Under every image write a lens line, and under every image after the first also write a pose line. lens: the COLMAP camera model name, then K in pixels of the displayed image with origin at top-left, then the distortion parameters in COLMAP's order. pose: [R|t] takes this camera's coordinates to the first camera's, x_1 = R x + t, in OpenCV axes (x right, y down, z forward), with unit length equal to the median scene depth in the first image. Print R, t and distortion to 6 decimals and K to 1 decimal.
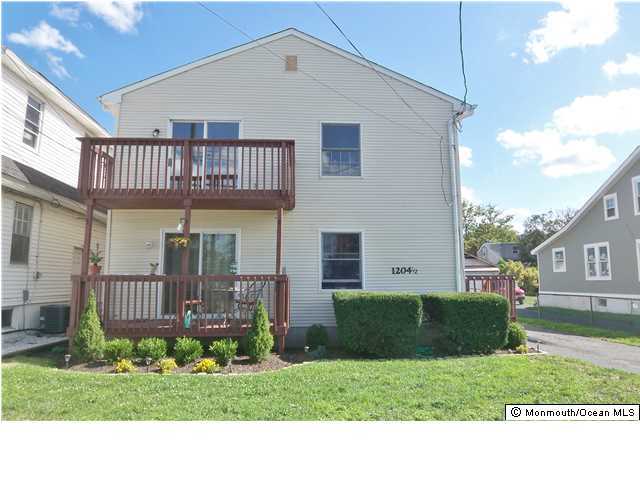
lens RADIAL K [[432.0, 0, 323.0], [0, 432.0, 218.4], [0, 0, 1]] dist [-0.003689, -0.041401]
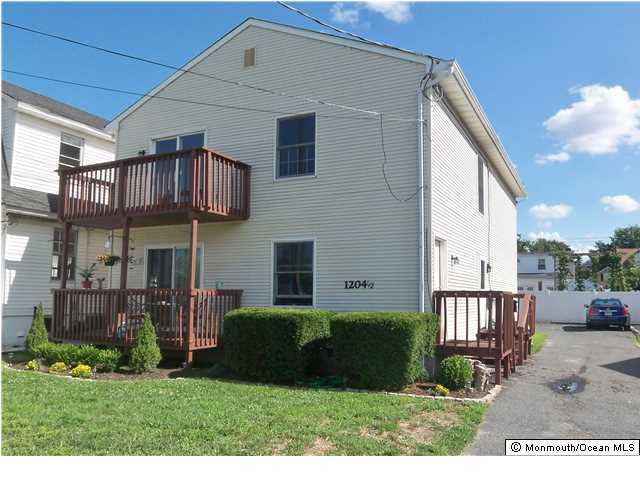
lens RADIAL K [[532.3, 0, 320.0], [0, 532.3, 240.0], [0, 0, 1]] dist [0.009742, 0.002491]
pose [[0.860294, -0.044408, -0.507860, 0.655977], [0.059370, 0.998148, 0.013292, 0.019040], [0.506329, -0.041586, 0.861337, 0.100881]]
